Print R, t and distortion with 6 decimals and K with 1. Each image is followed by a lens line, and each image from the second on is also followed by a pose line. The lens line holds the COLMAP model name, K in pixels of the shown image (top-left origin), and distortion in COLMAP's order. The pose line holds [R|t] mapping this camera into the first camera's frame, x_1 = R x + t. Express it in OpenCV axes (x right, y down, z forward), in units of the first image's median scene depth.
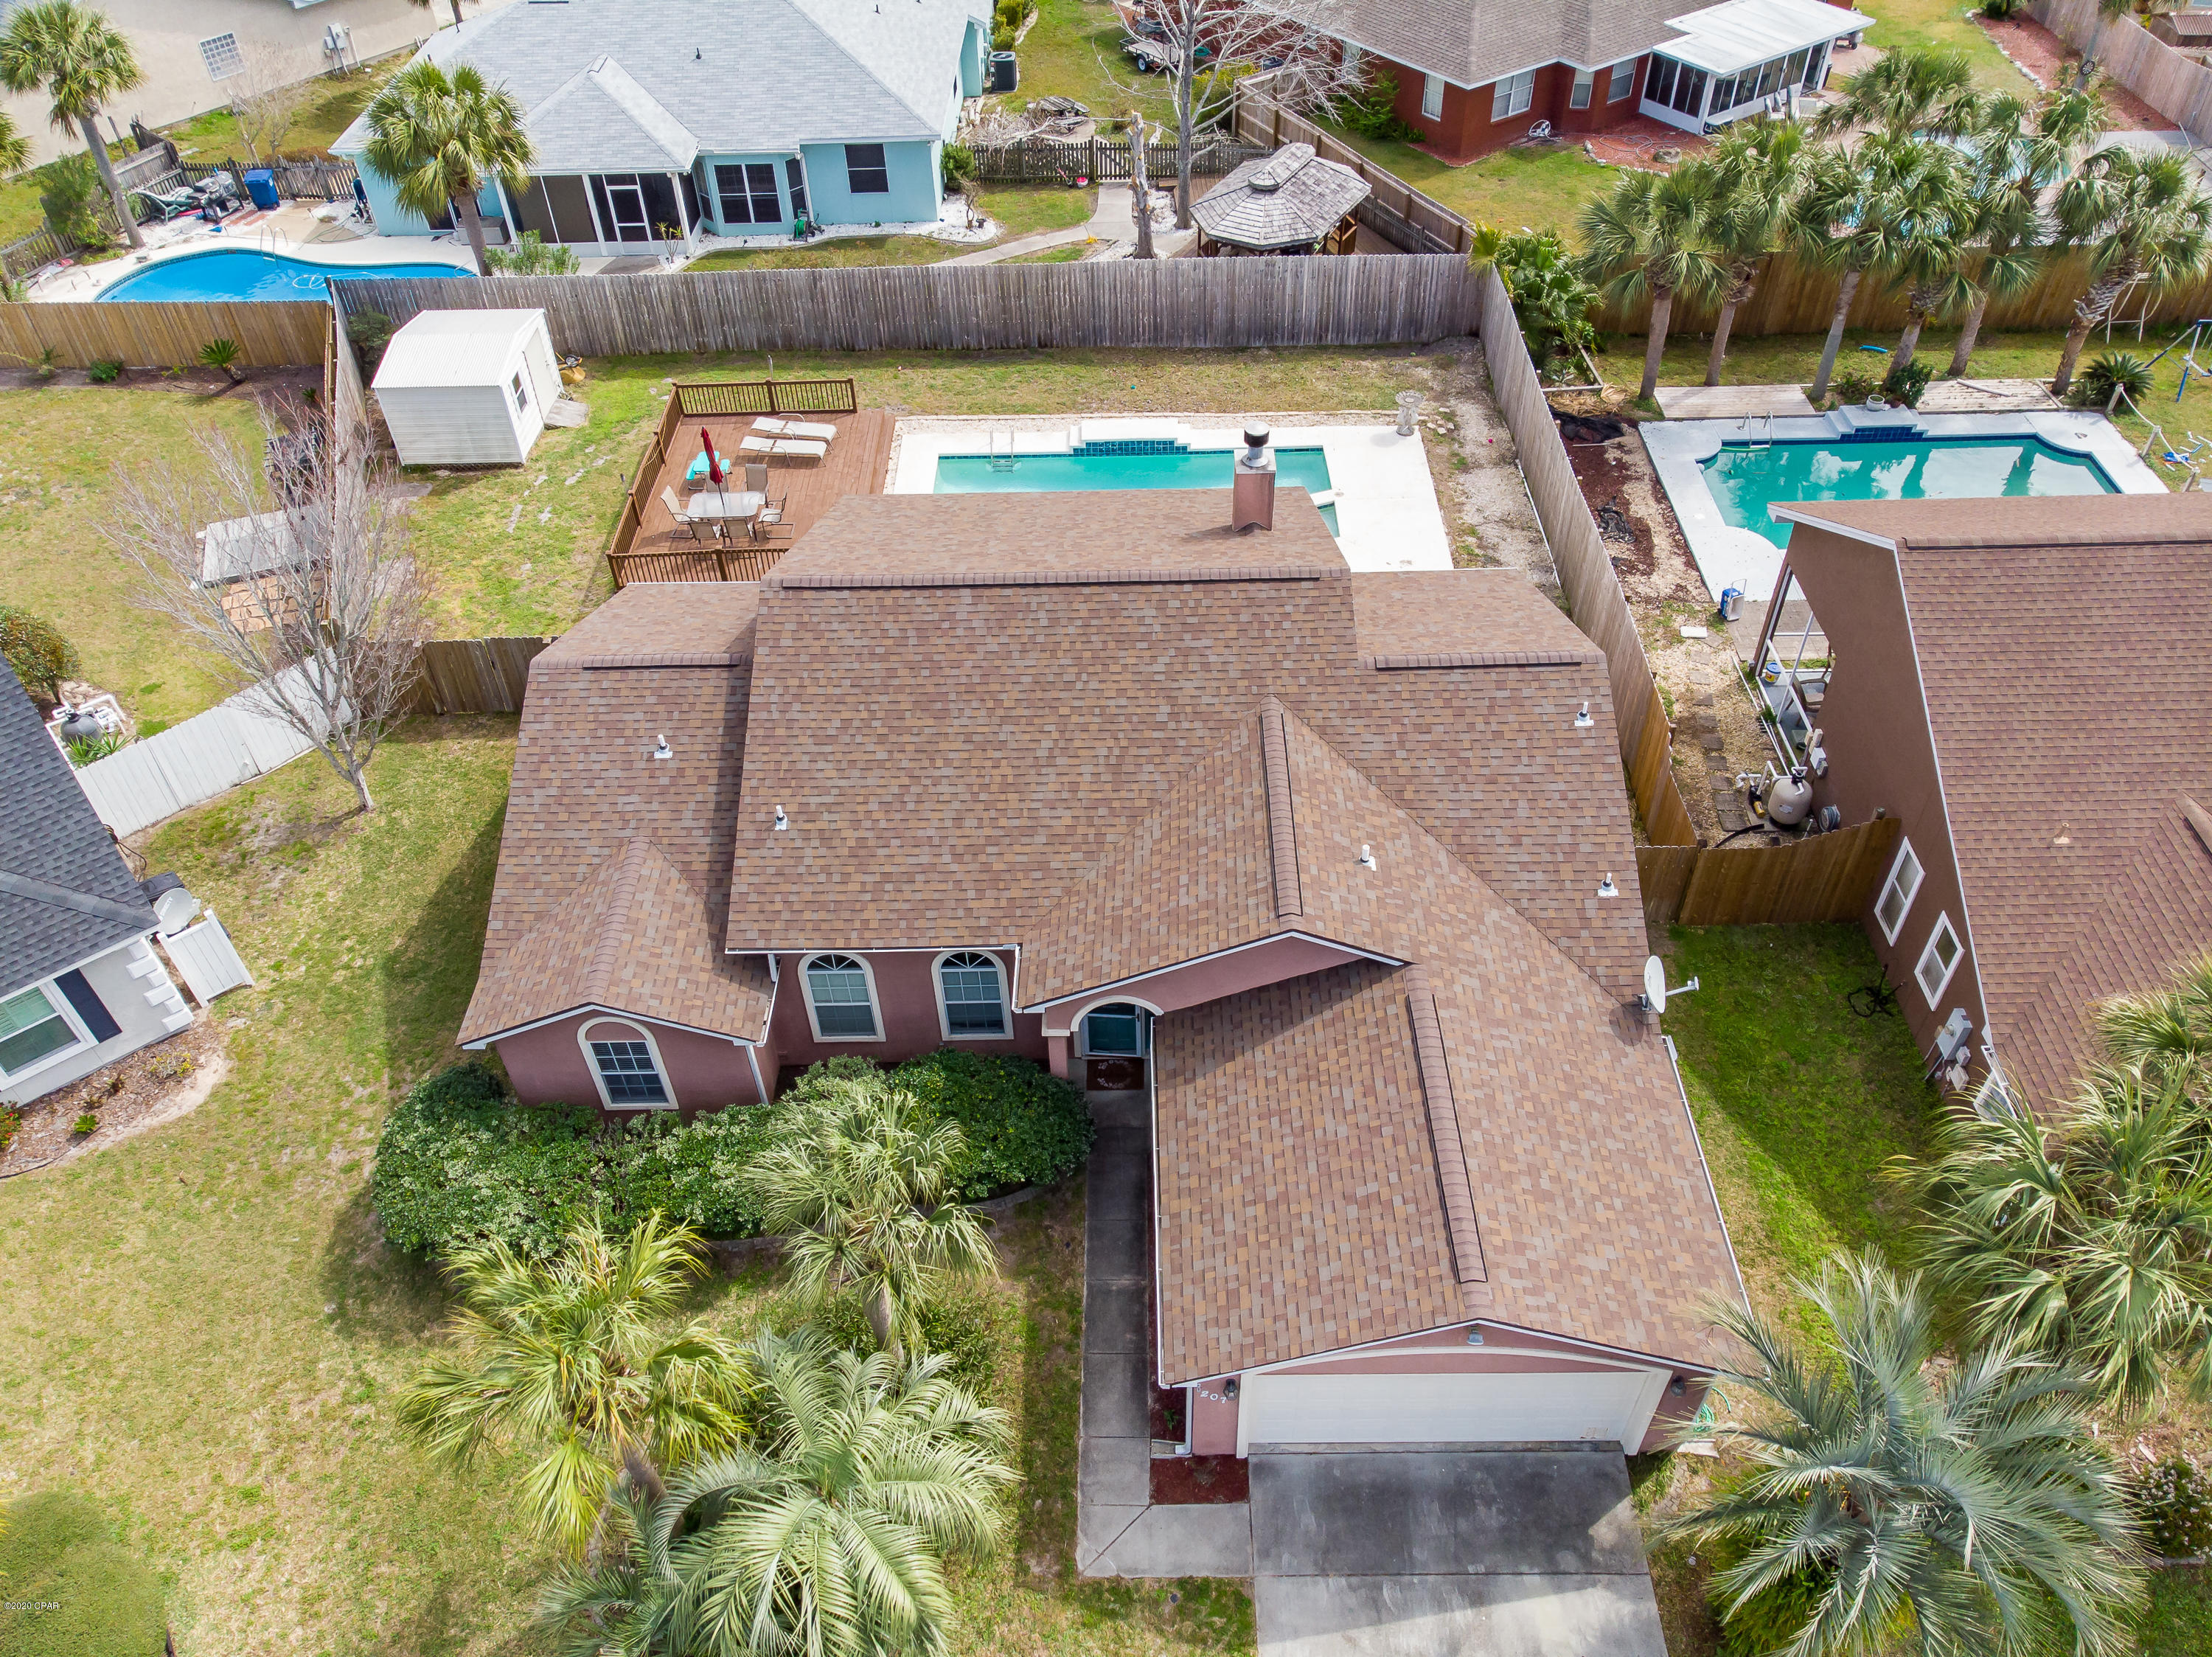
lens RADIAL K [[1617.2, 0, 1106.0], [0, 1617.2, 828.5], [0, 0, 1]] dist [-0.006087, 0.009395]
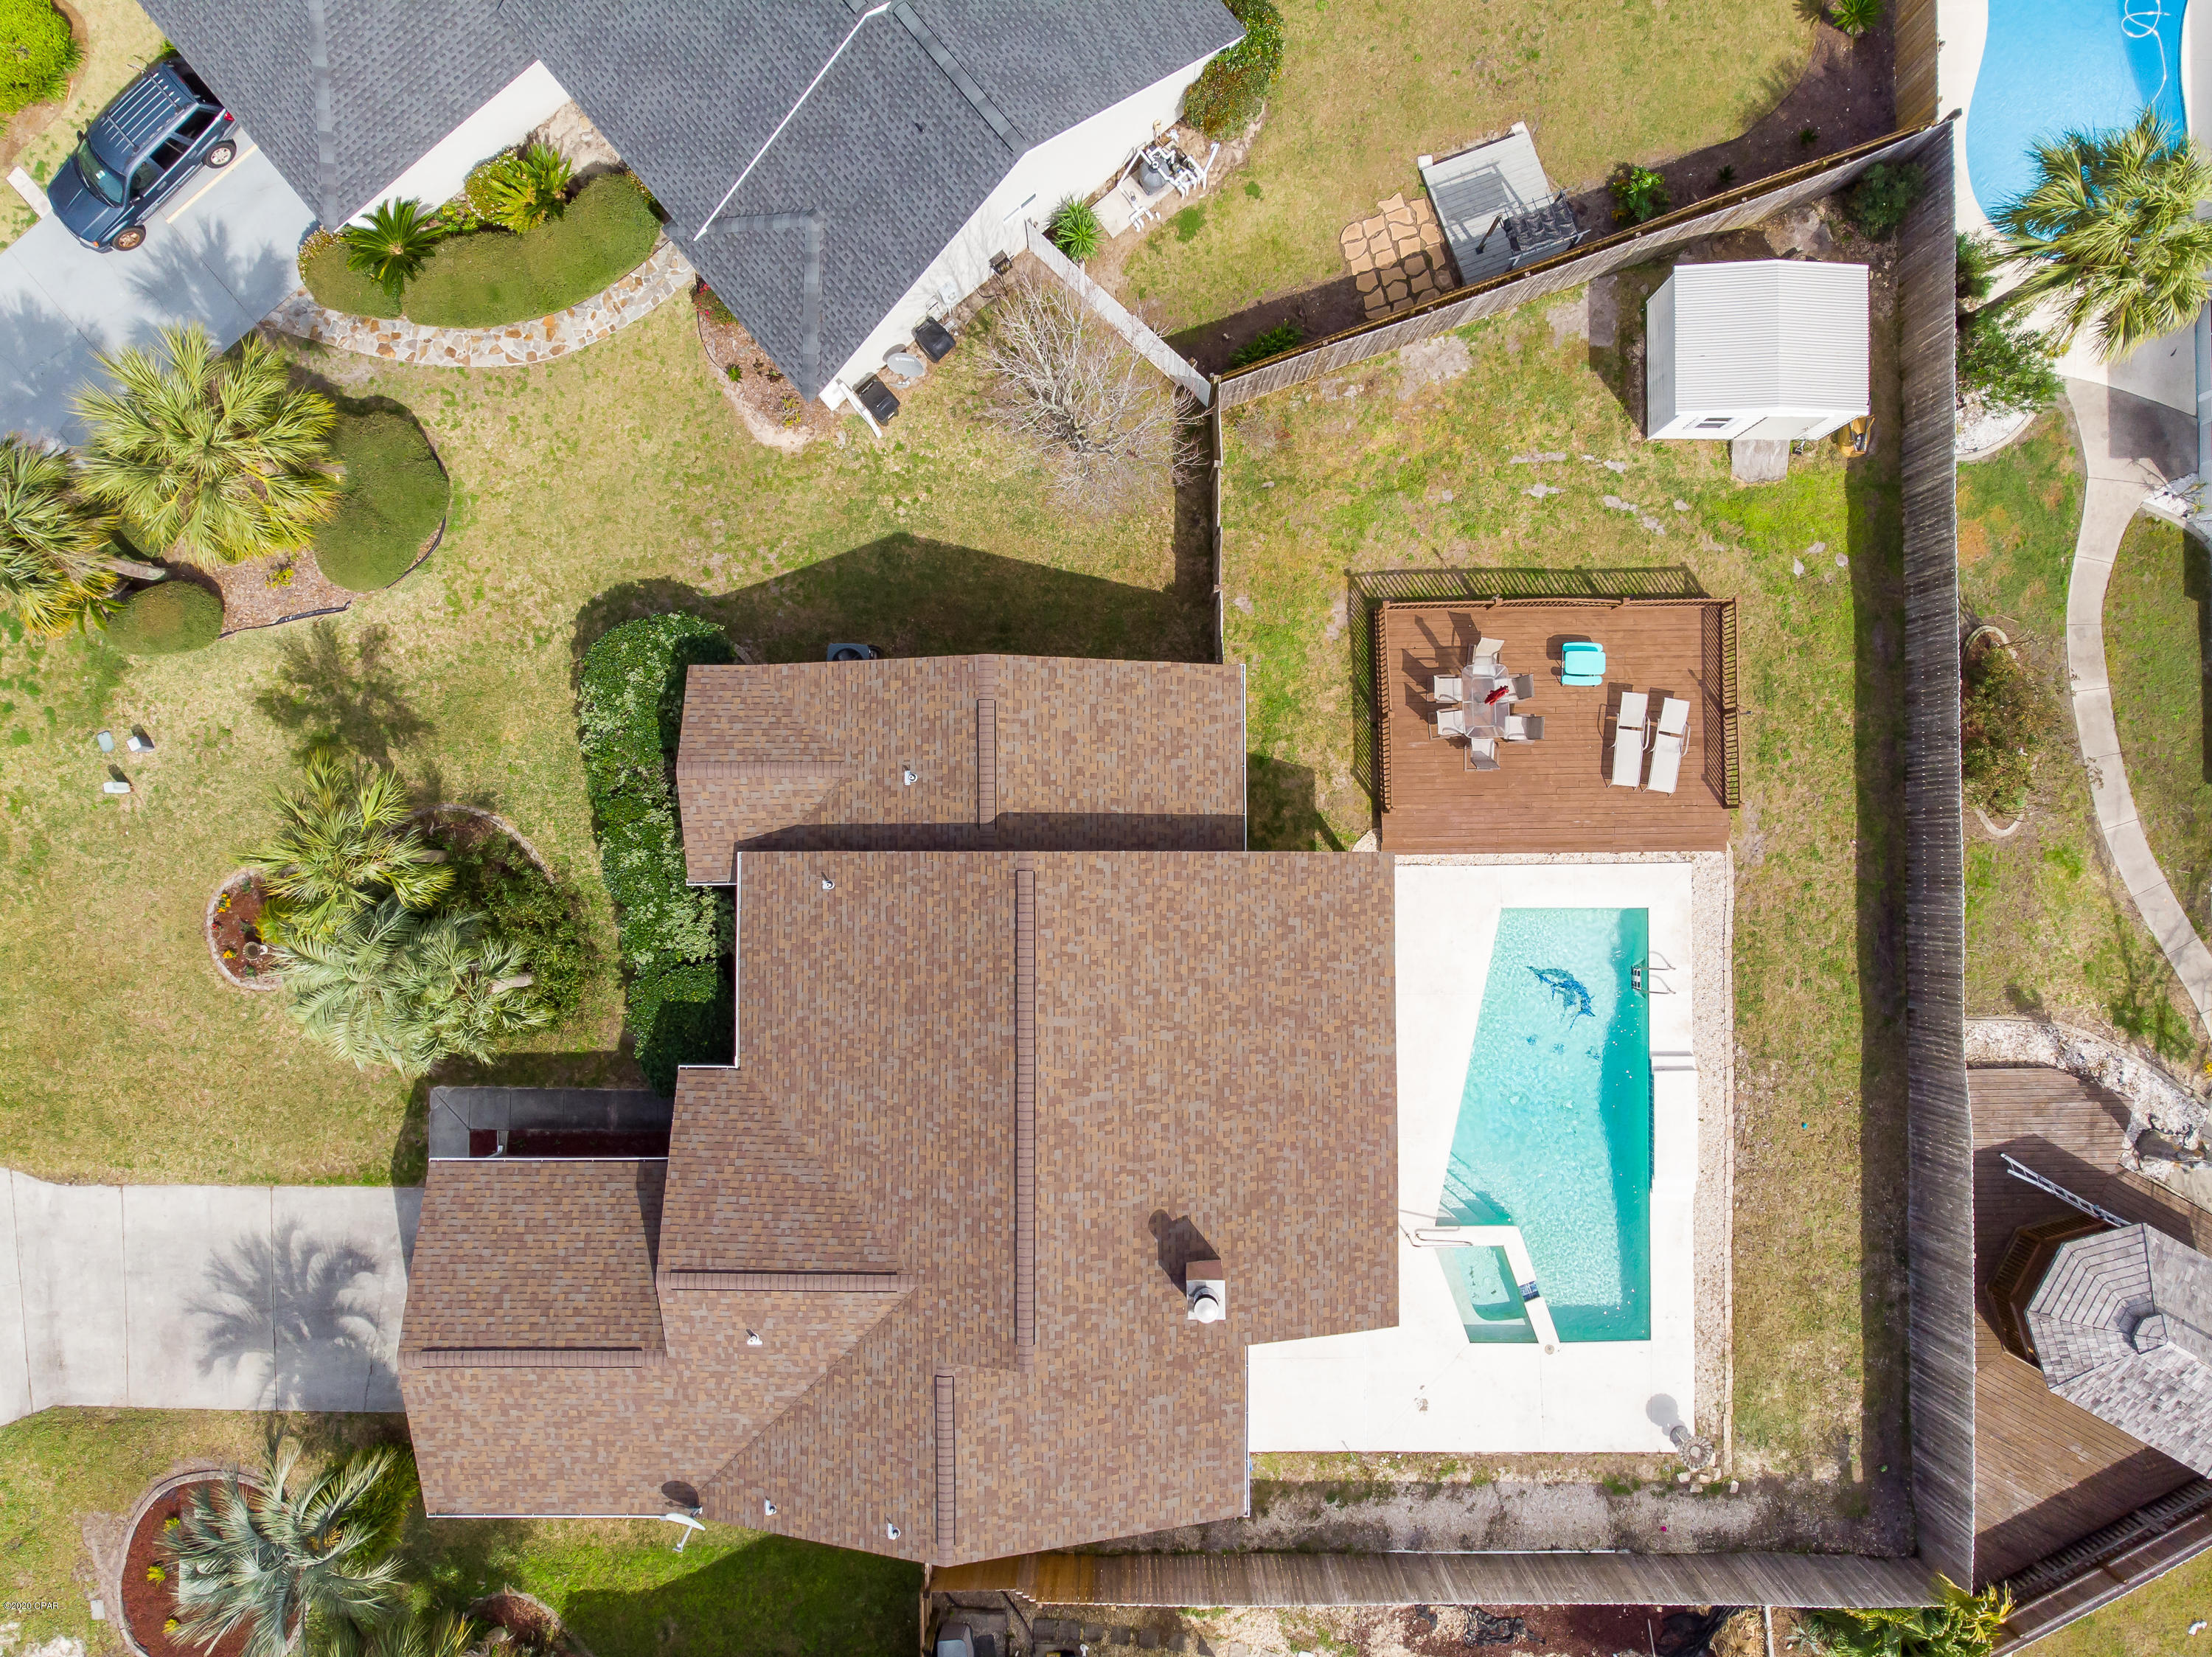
lens RADIAL K [[1617.2, 0, 1106.0], [0, 1617.2, 828.5], [0, 0, 1]] dist [-0.006087, 0.009395]
pose [[0.011333, 0.999894, 0.009138, -0.162891], [-0.682565, 0.001057, 0.730824, -0.698719], [0.730737, -0.014520, 0.682505, 0.180918]]
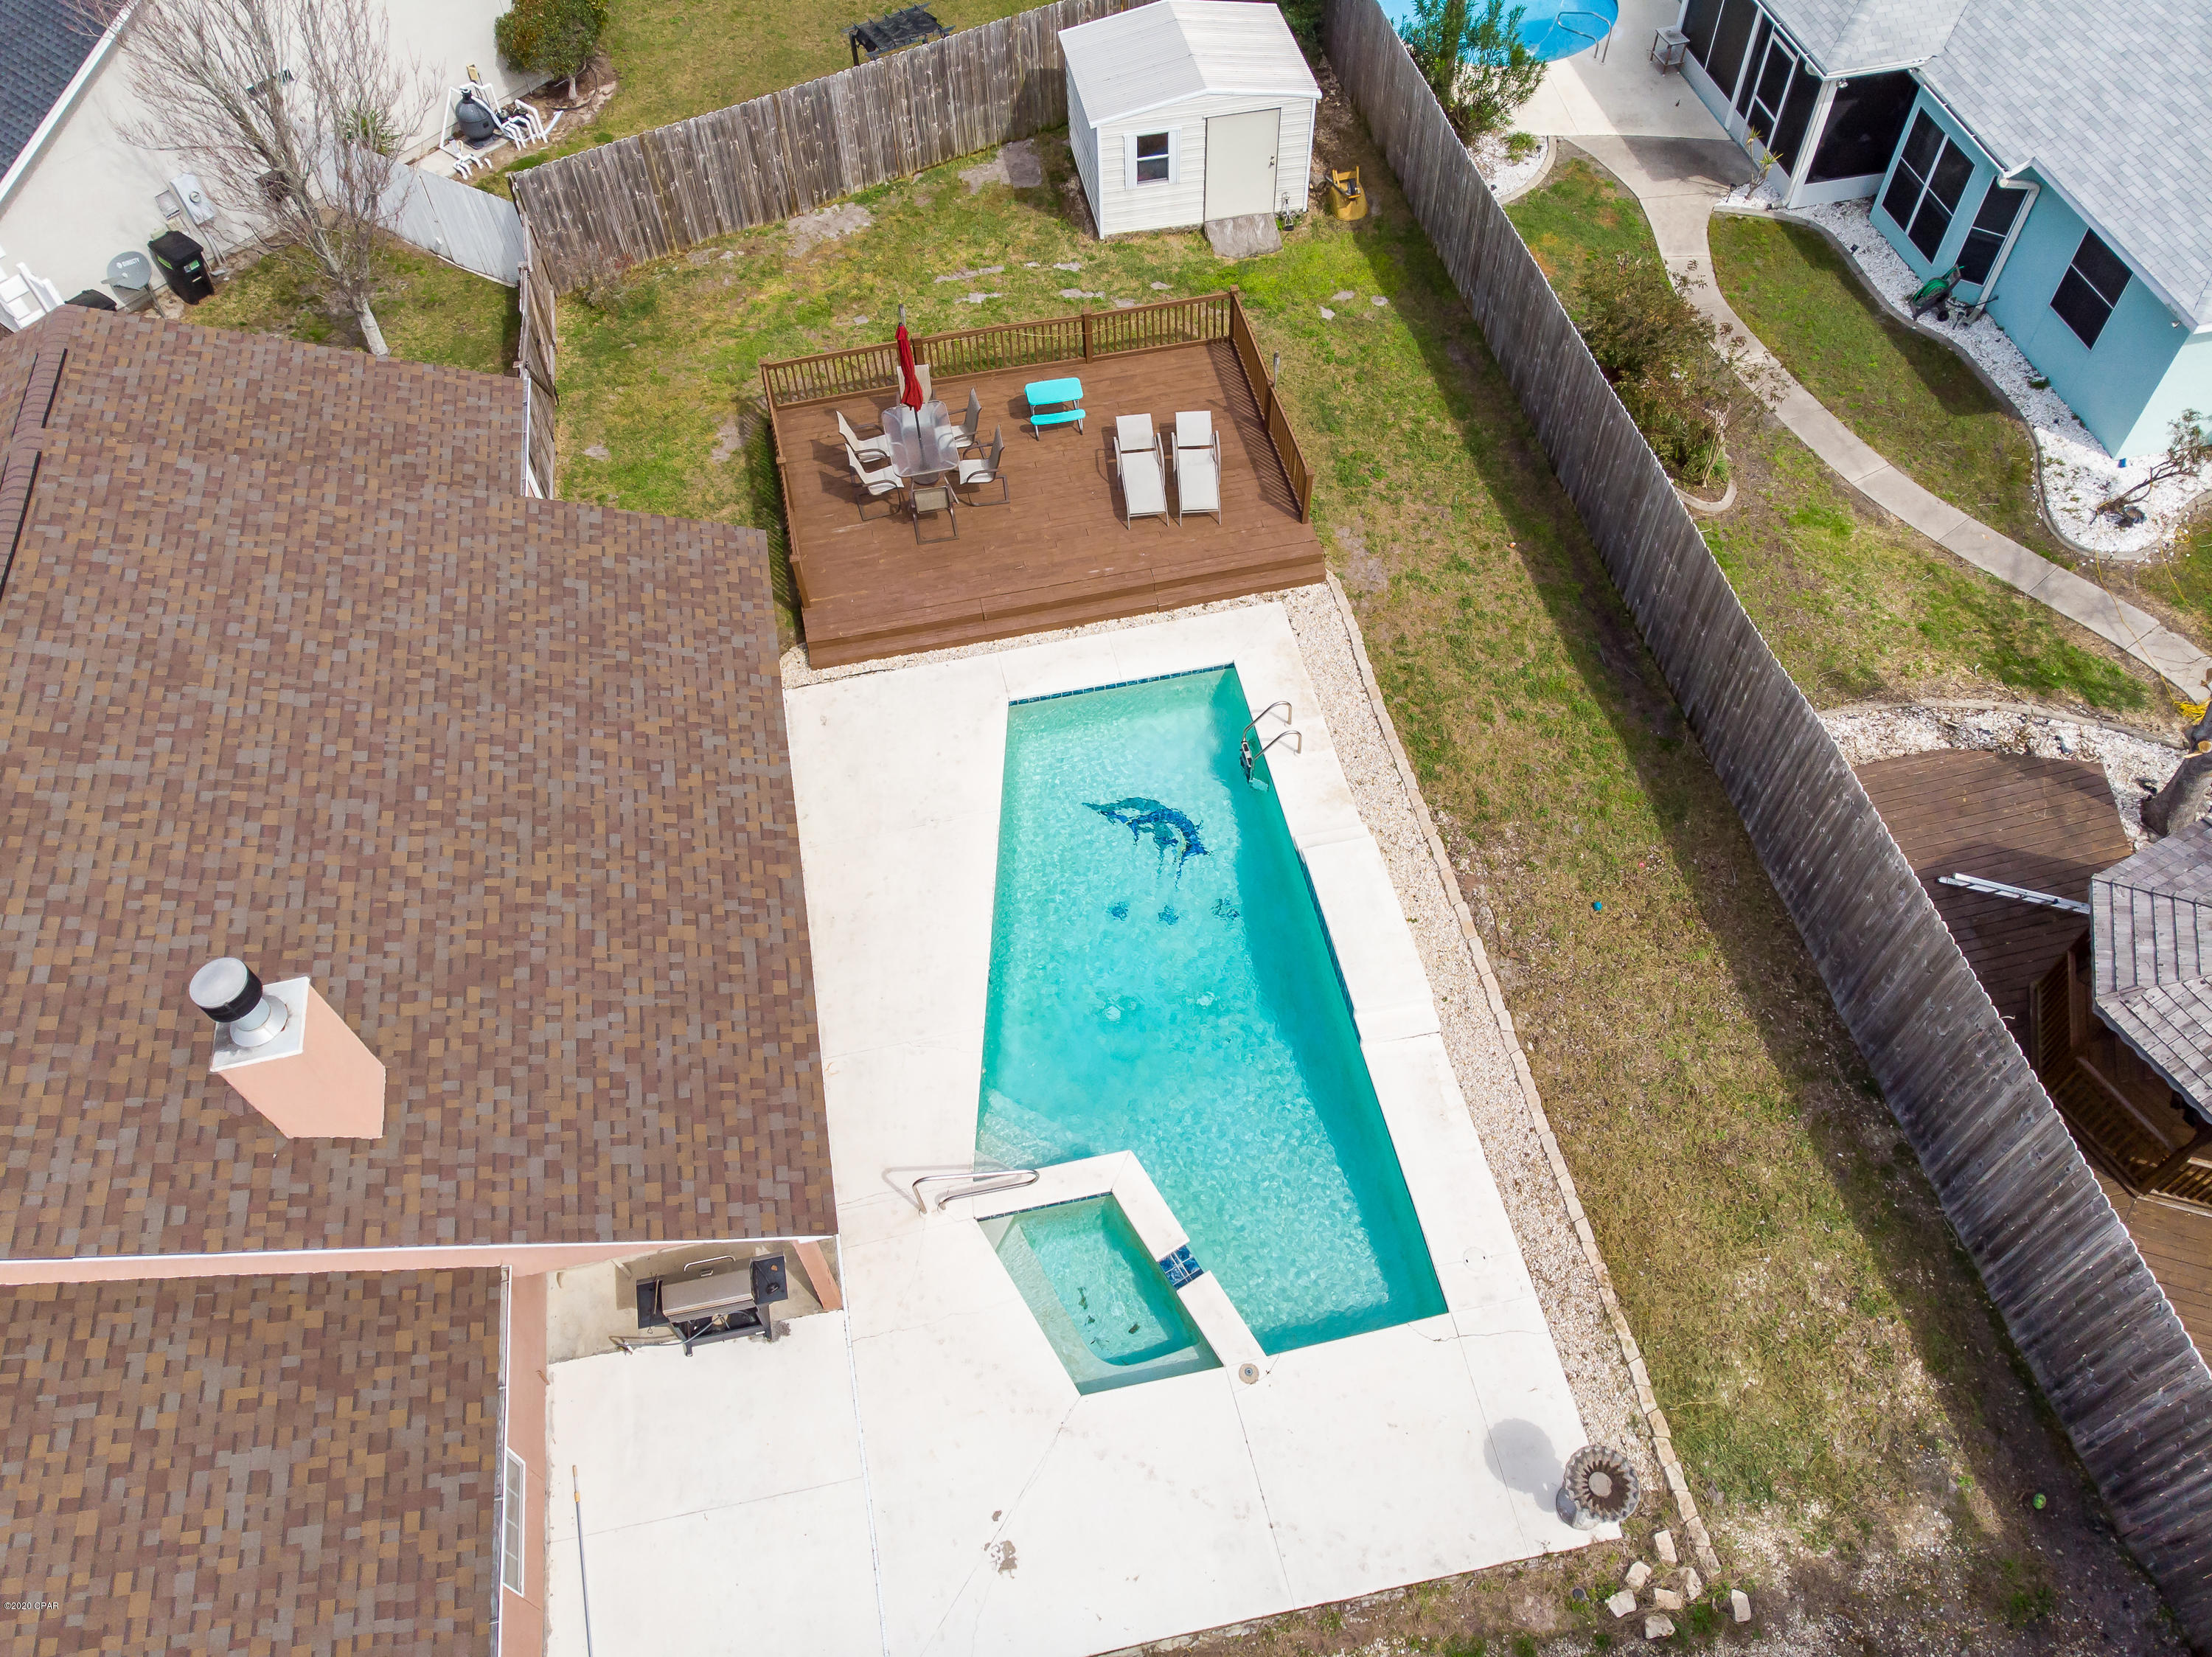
lens RADIAL K [[1617.2, 0, 1106.0], [0, 1617.2, 828.5], [0, 0, 1]] dist [-0.006087, 0.009395]
pose [[0.203842, 0.803100, -0.559892, 0.258577], [-0.661762, 0.534488, 0.525731, -0.481820], [0.721470, 0.263349, 0.640412, 0.639118]]
